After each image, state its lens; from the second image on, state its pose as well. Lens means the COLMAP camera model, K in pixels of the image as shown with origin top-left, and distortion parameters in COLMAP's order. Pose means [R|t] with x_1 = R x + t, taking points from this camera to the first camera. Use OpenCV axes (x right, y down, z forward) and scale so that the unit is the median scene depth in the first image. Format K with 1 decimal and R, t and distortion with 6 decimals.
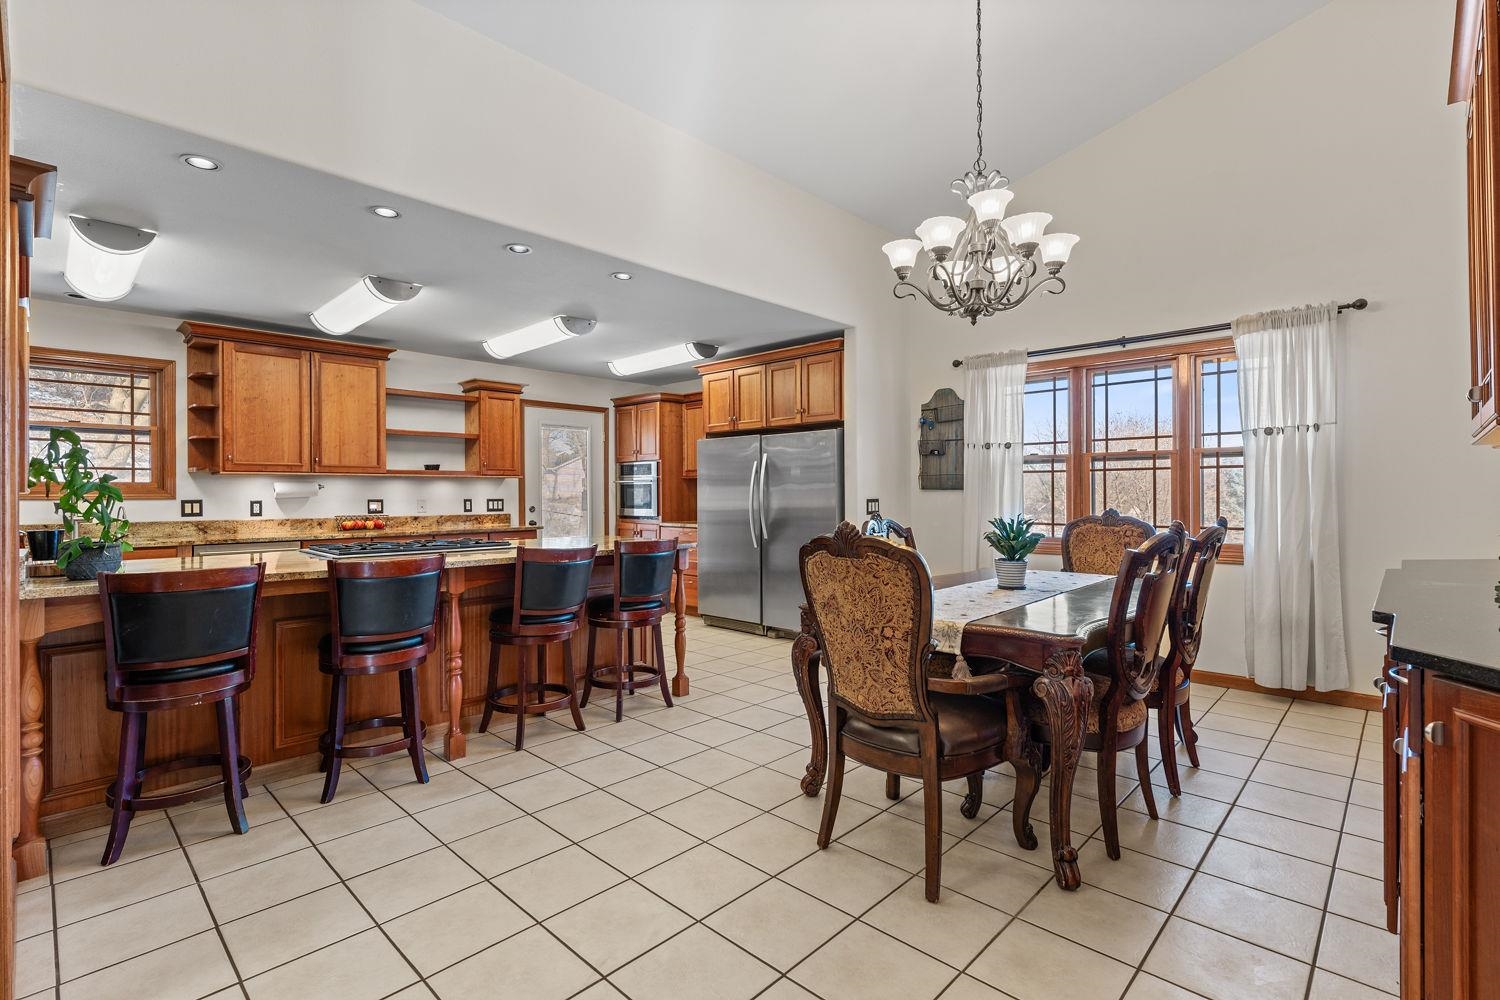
lens RADIAL K [[710.3, 0, 745.3], [0, 710.3, 492.0], [0, 0, 1]] dist [0.000958, 0.001616]
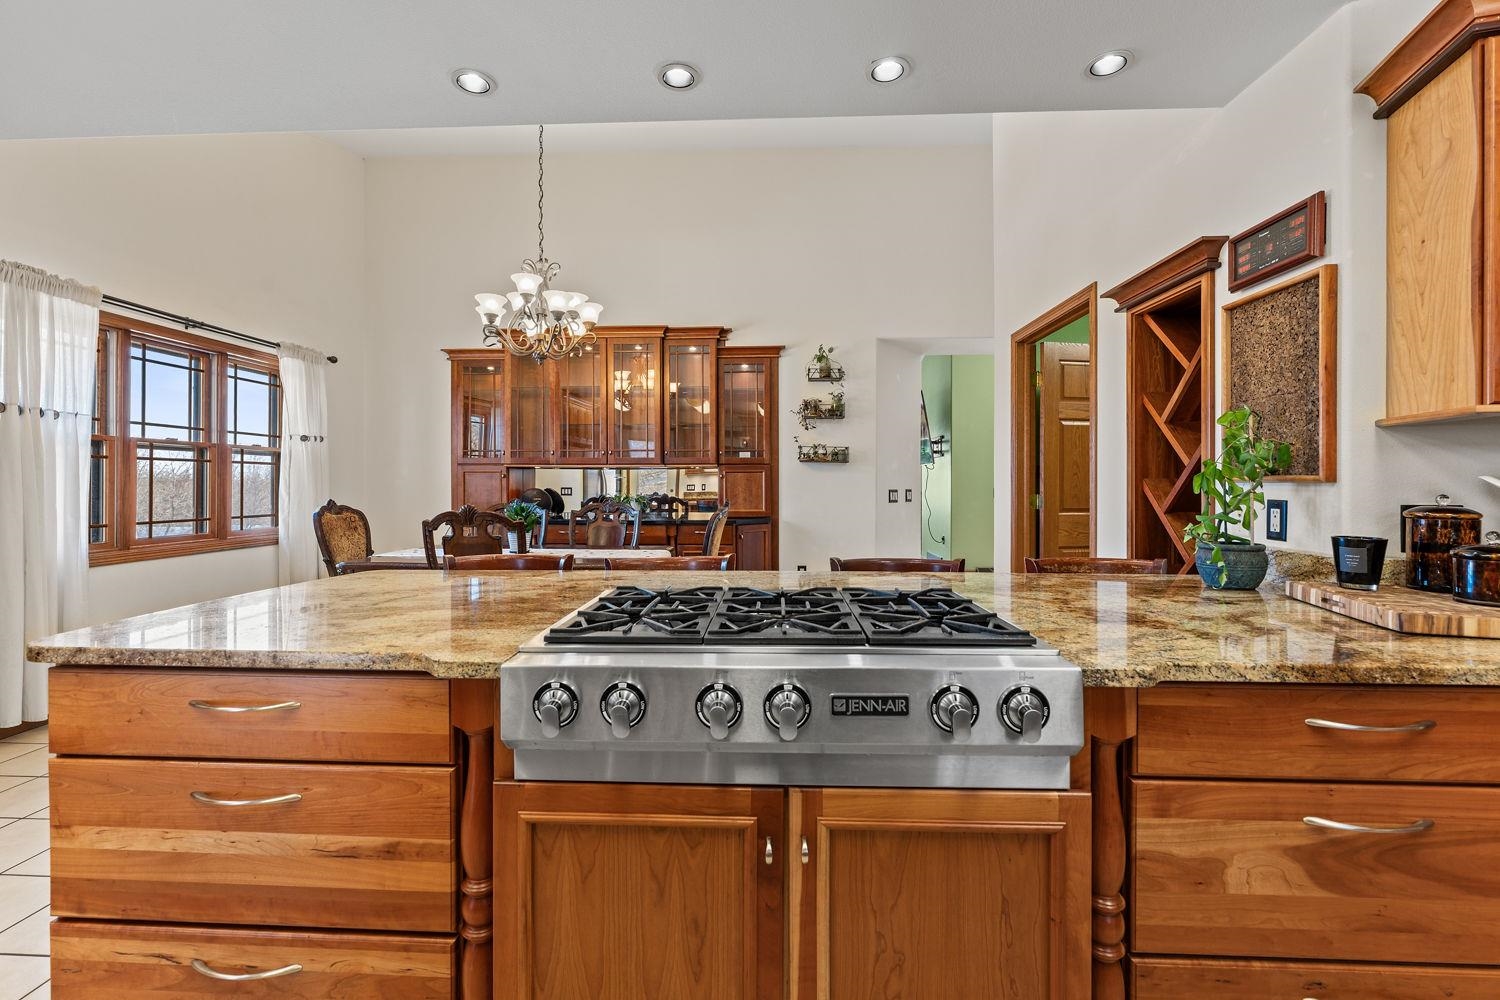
lens RADIAL K [[634.2, 0, 741.9], [0, 634.2, 487.4], [0, 0, 1]] dist [-0.002463, 0.000526]
pose [[-0.651013, -0.000357, 0.759067, -0.516373], [-0.000872, 1.000000, -0.000277, 0.003822], [-0.759066, -0.000842, -0.651013, 0.886445]]
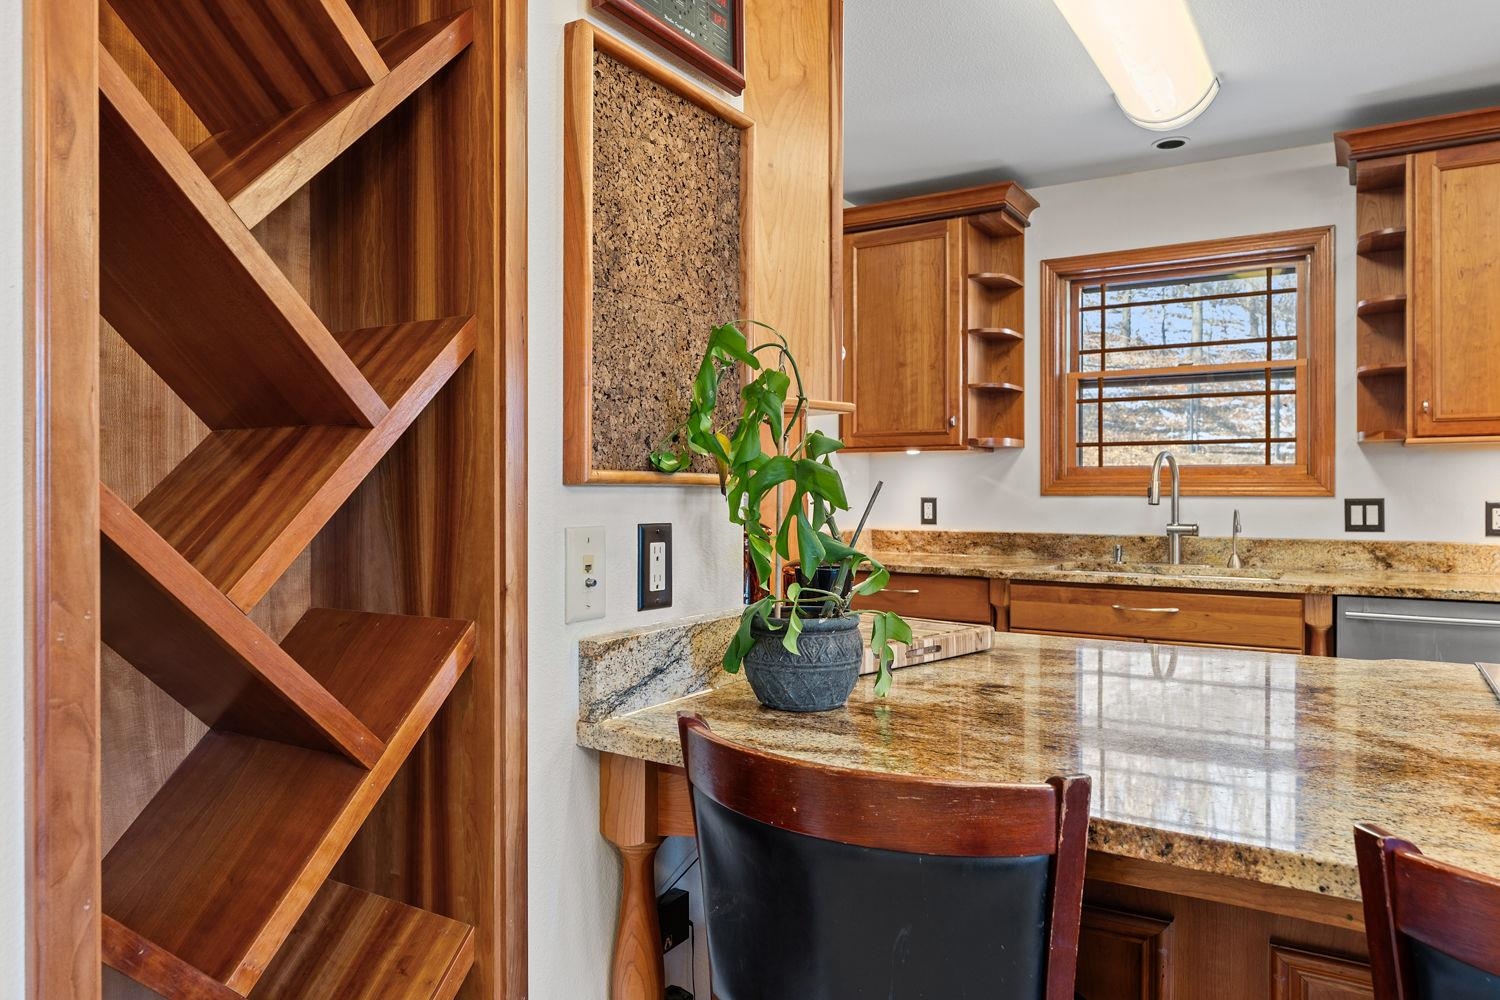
lens RADIAL K [[995.7, 0, 750.4], [0, 995.7, 498.2], [0, 0, 1]] dist [-0.002917, -0.004759]
pose [[0.222303, 0.012649, -0.974896, -0.184391], [0.002831, 0.999903, 0.013619, 0.000278], [0.974974, -0.005788, 0.222245, 0.401723]]
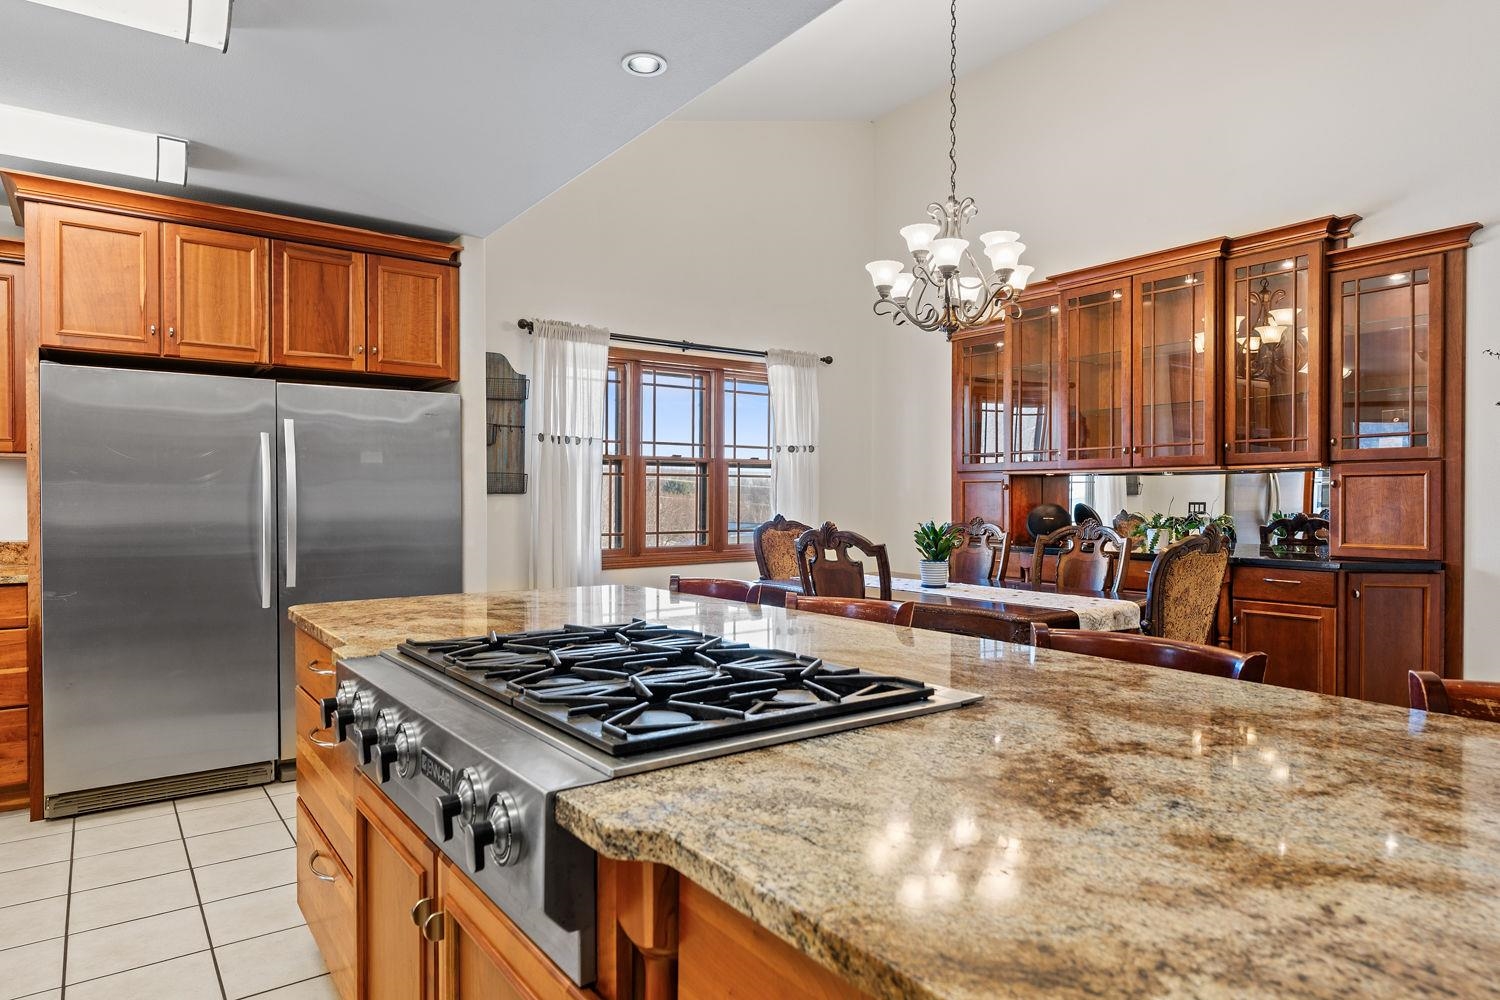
lens RADIAL K [[880.0, 0, 751.1], [0, 880.0, 502.9], [0, 0, 1]] dist [0.000935, 0.000211]
pose [[0.170763, -0.001358, 0.985311, -0.591011], [-0.003886, 0.999990, 0.002052, 0.003861], [-0.985304, -0.004180, 0.170756, 0.626180]]
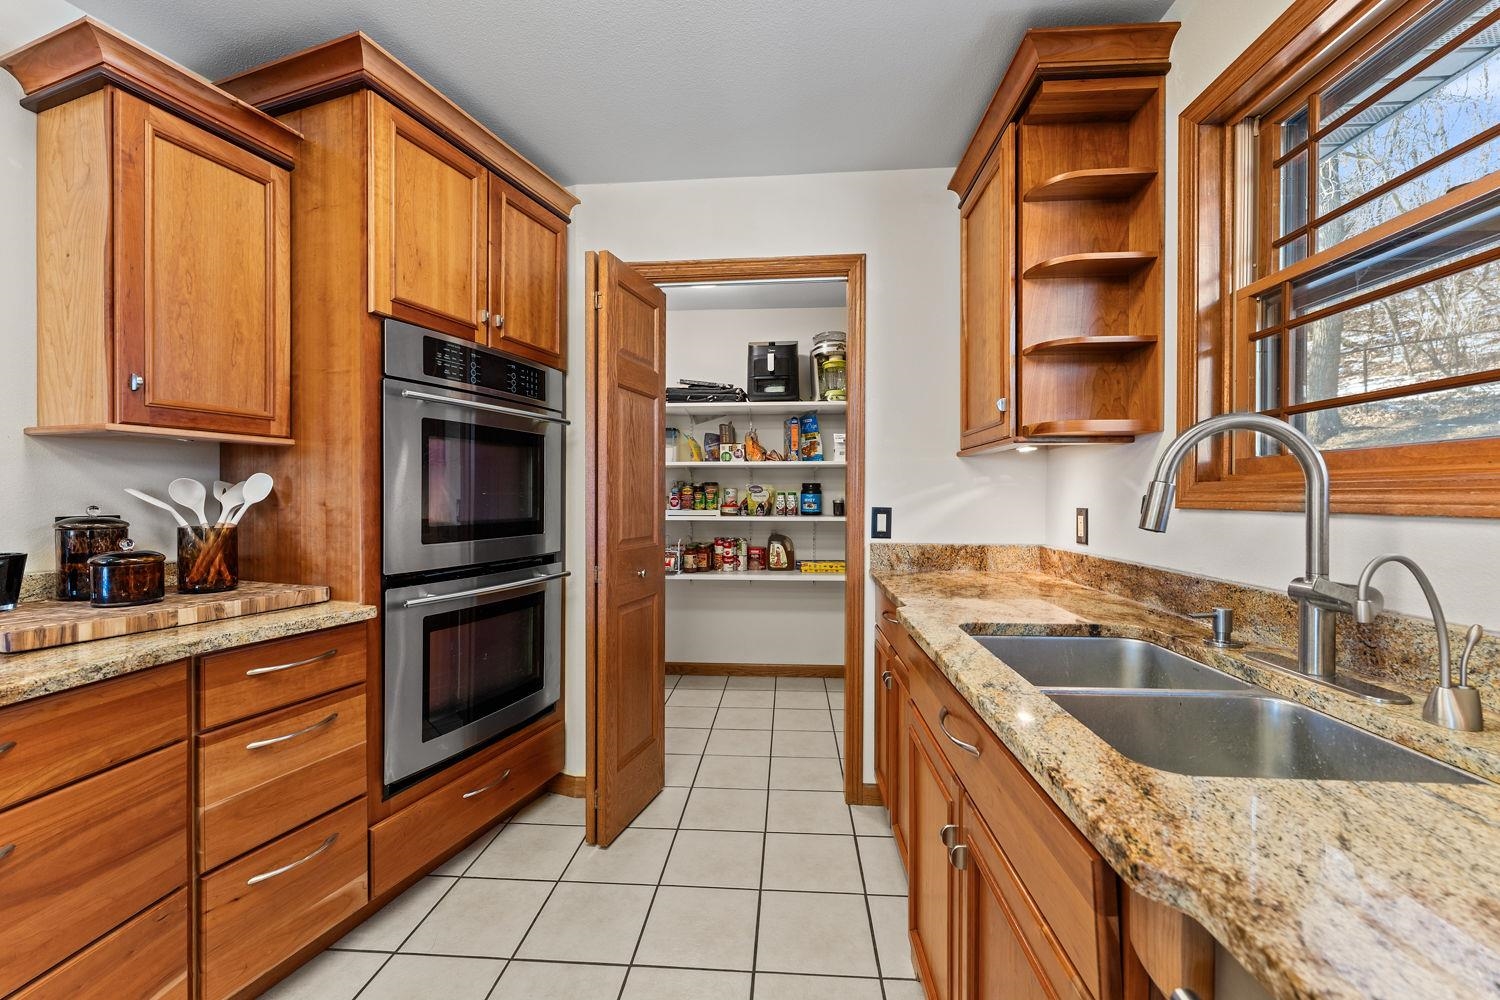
lens RADIAL K [[613.8, 0, 738.7], [0, 613.8, 499.1], [0, 0, 1]] dist [0.002120, 0.000444]
pose [[-0.781428, 0.004744, -0.623977, -0.543607], [0.001690, 0.999984, 0.005486, 0.003023], [0.623993, 0.003232, -0.781423, 0.880760]]
